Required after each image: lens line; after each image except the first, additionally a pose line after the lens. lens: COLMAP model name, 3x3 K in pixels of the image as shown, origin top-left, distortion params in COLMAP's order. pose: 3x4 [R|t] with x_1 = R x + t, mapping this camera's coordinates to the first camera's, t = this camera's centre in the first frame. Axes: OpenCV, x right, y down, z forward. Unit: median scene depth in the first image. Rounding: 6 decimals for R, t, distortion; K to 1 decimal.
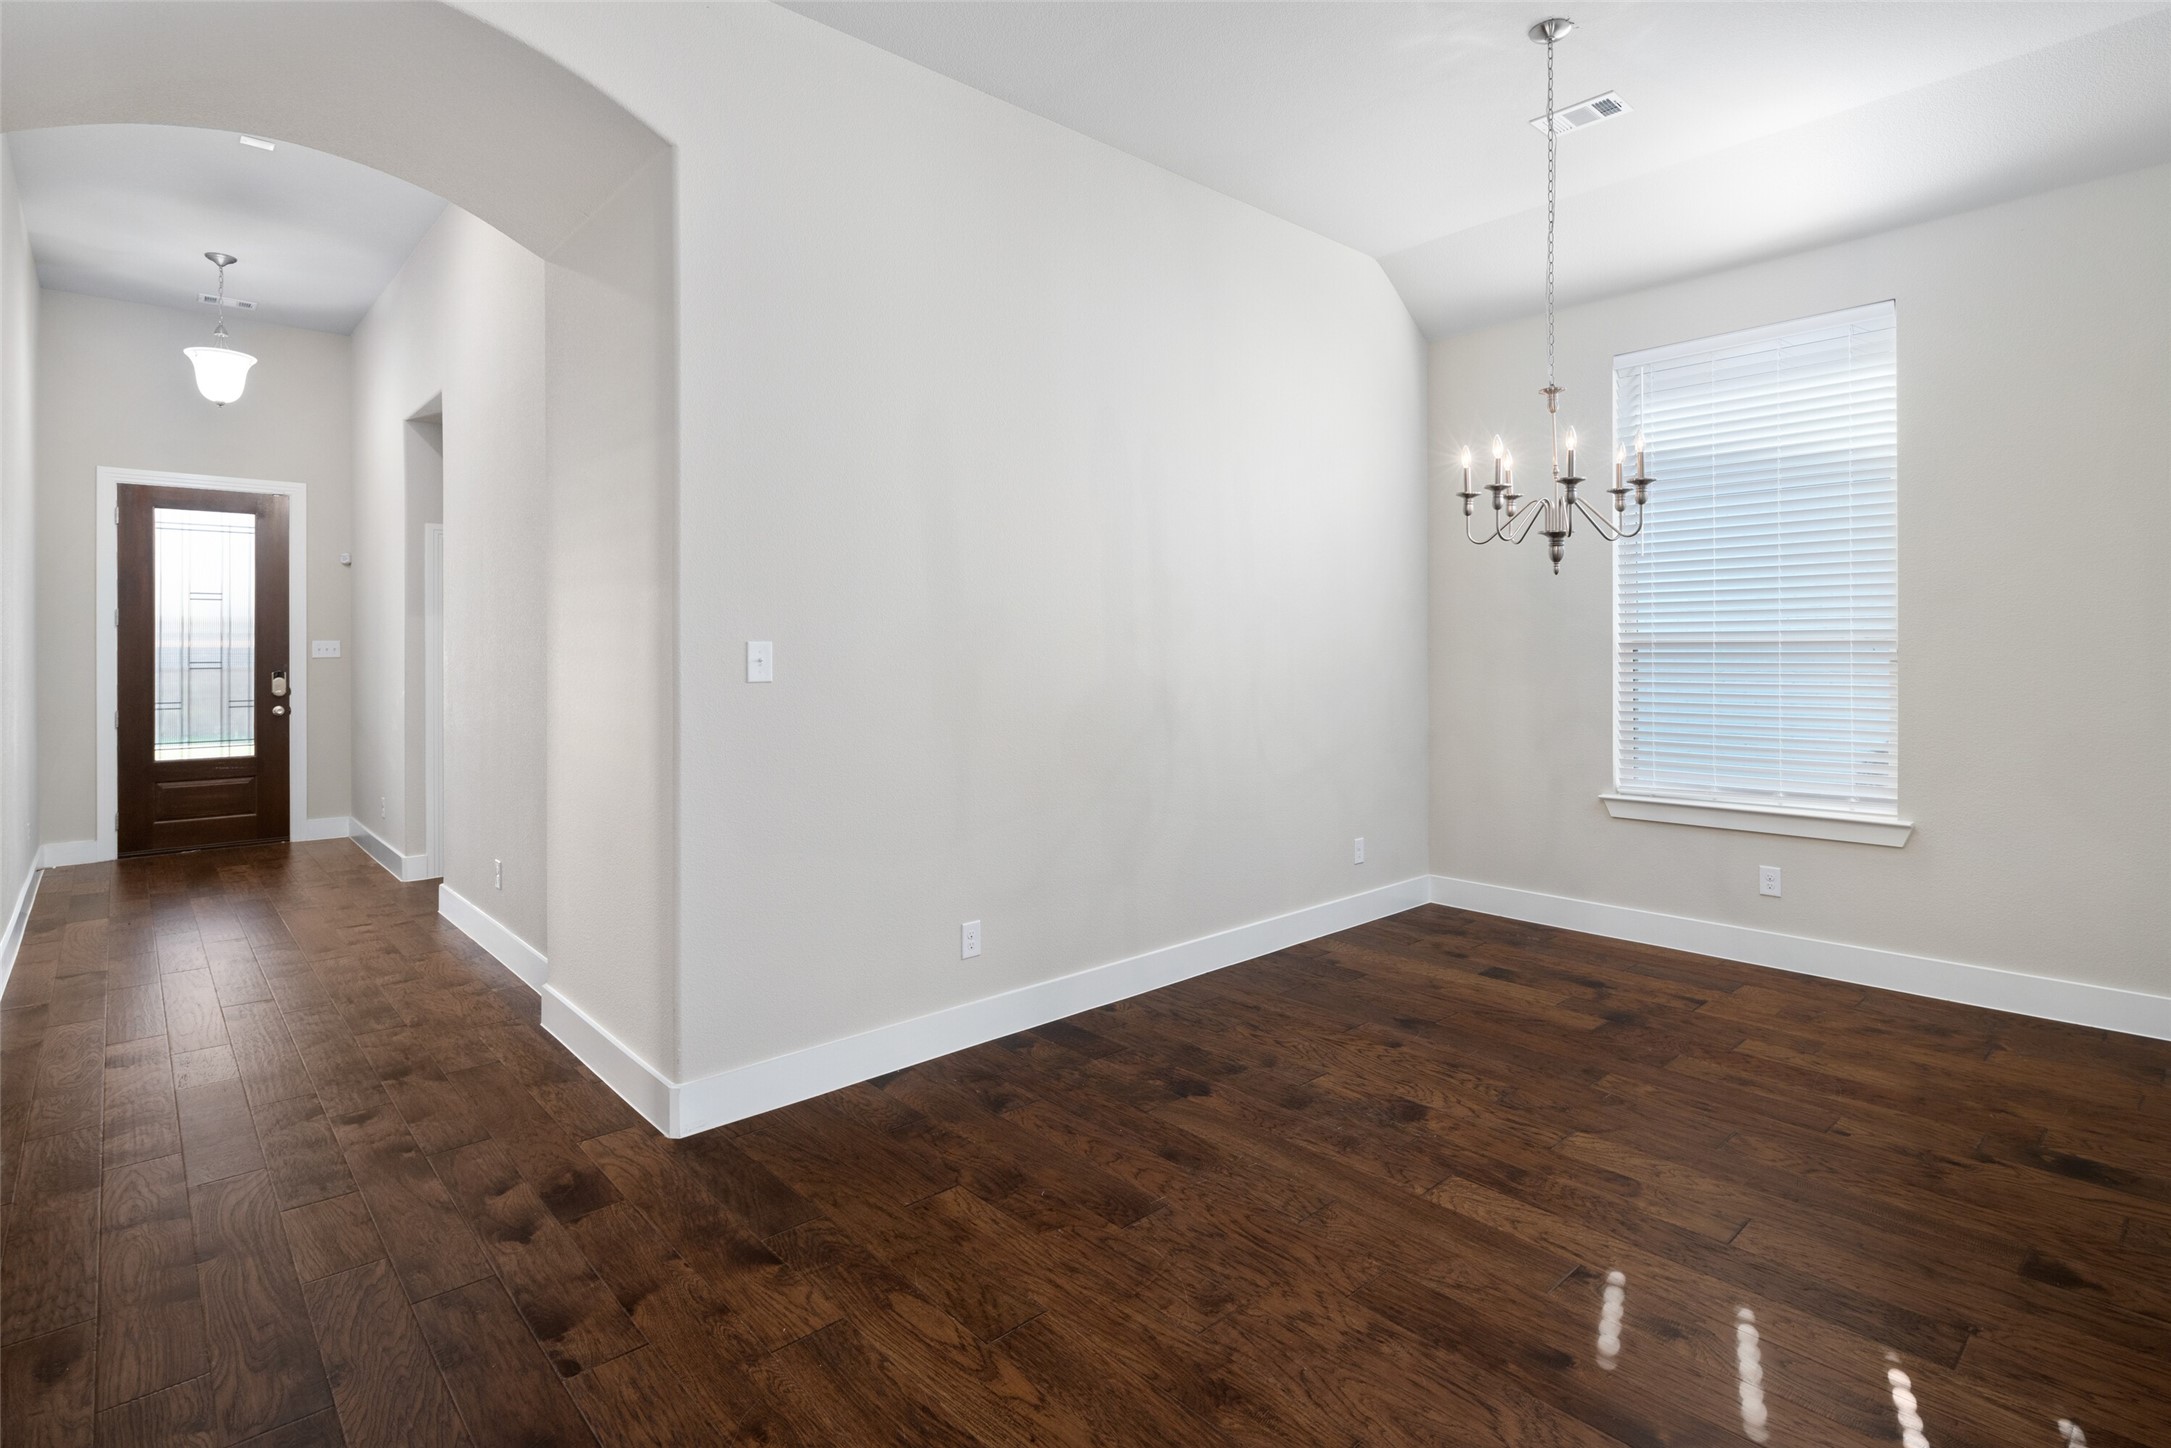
lens RADIAL K [[1076.5, 0, 1070.2], [0, 1076.5, 646.3], [0, 0, 1]] dist [0.001769, -0.001033]
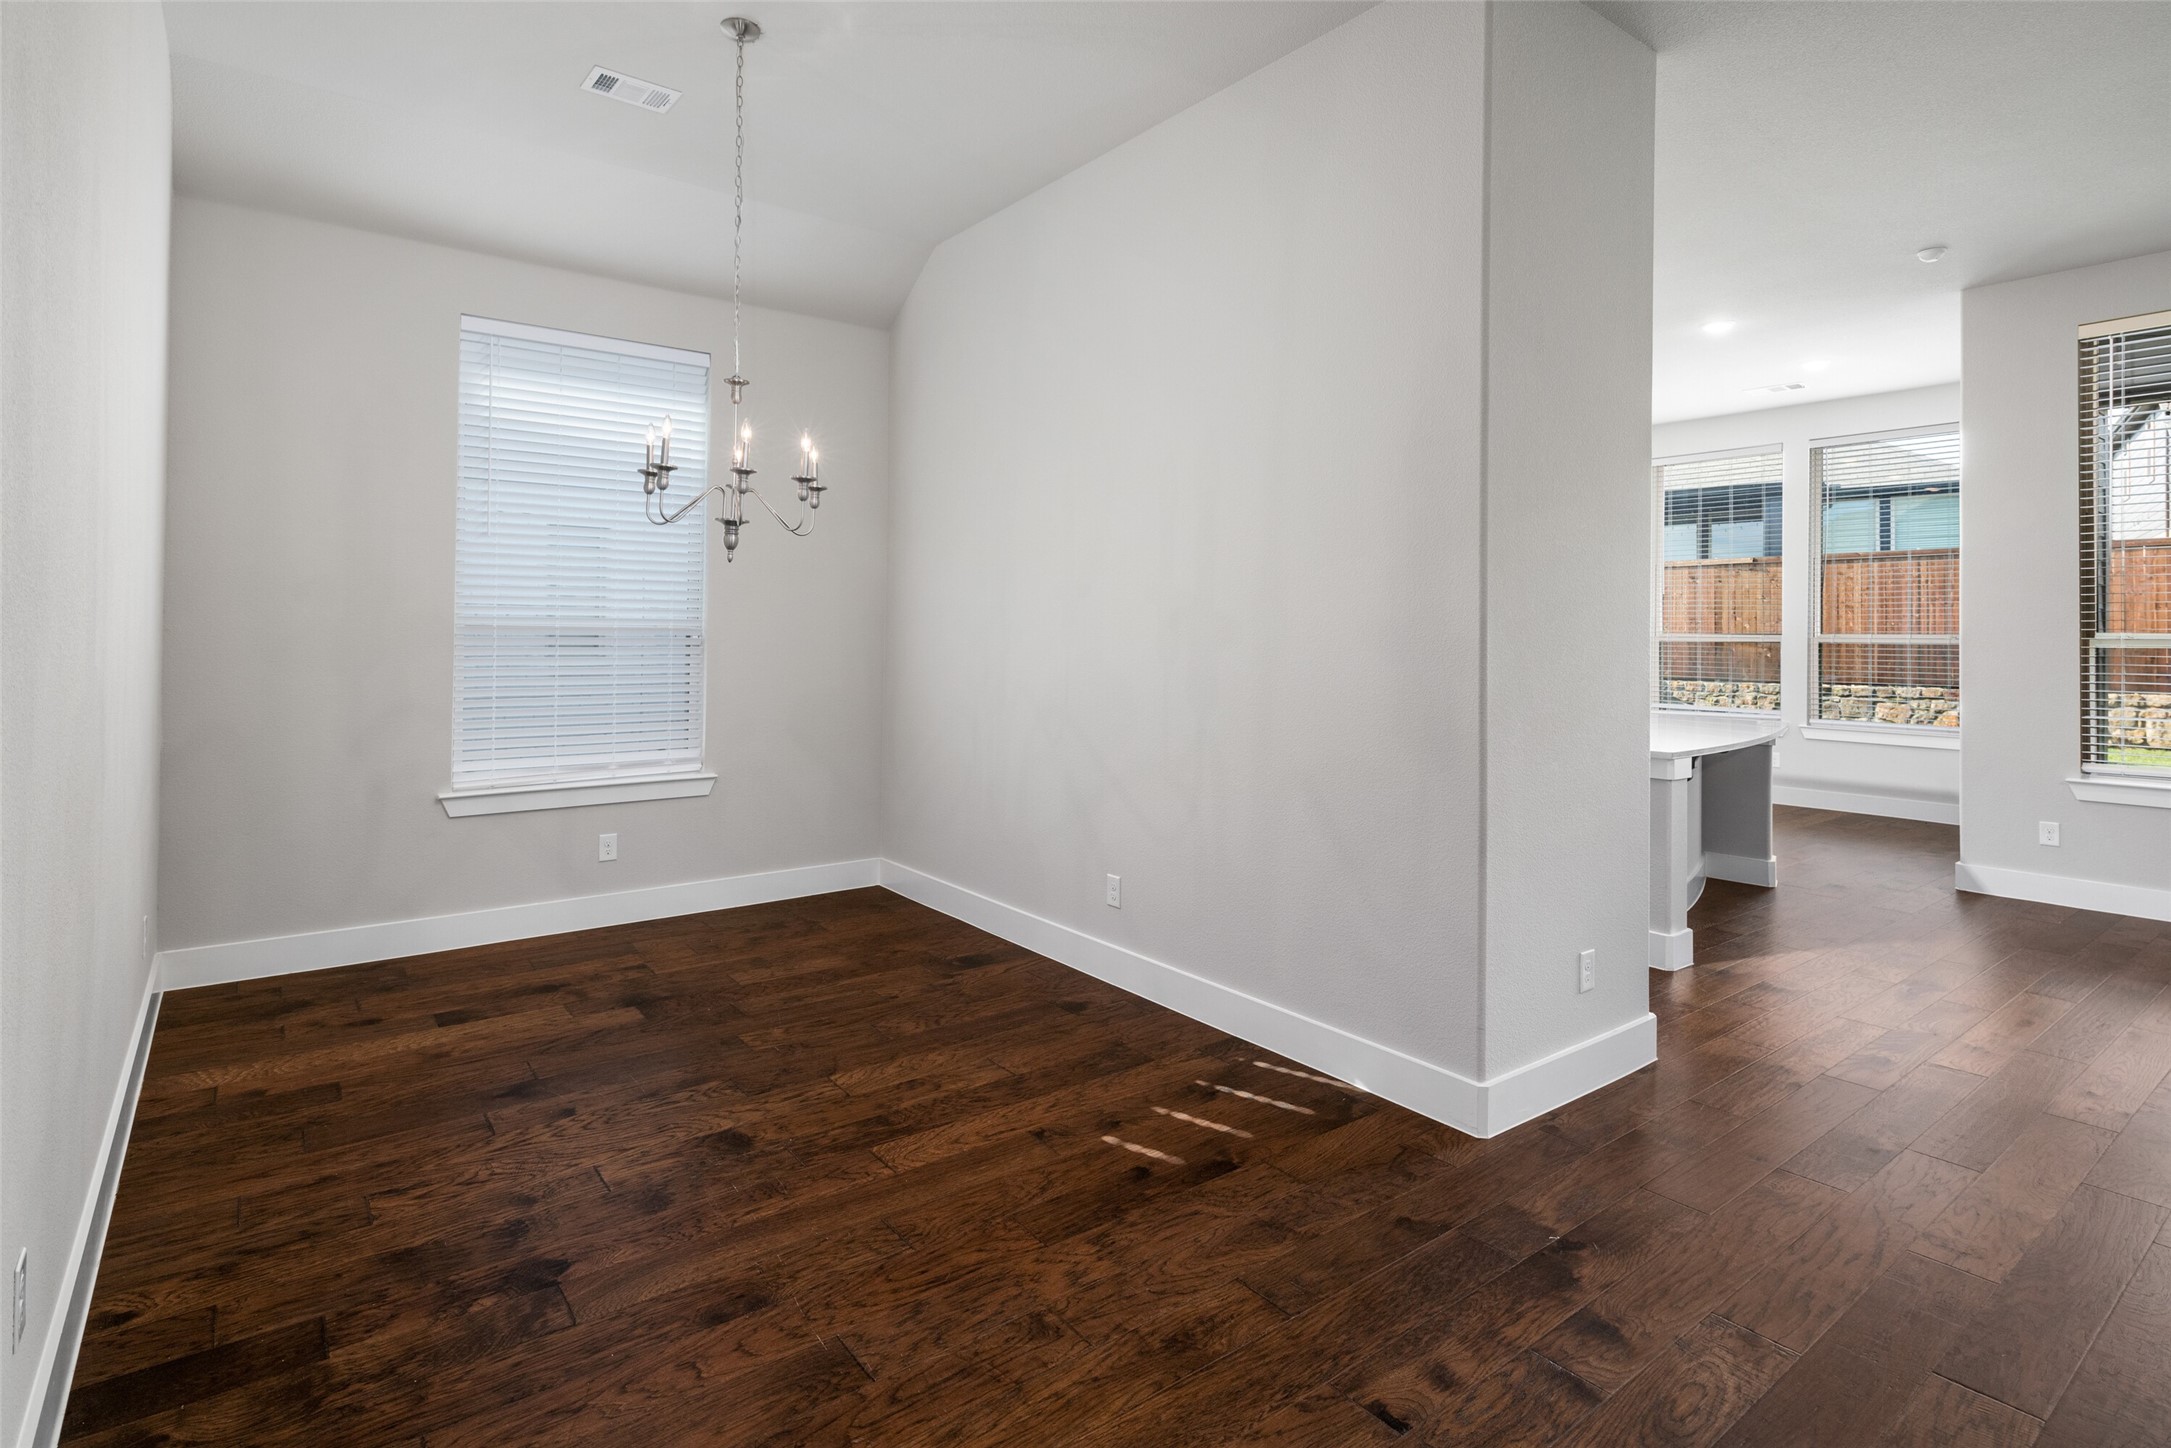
lens RADIAL K [[1076.5, 0, 1070.2], [0, 1076.5, 646.3], [0, 0, 1]] dist [0.001769, -0.001033]
pose [[0.079841, -0.006807, 0.996784, -0.605126], [-0.010986, 0.999910, 0.007708, 0.001159], [-0.996747, -0.011566, 0.079759, 0.680496]]
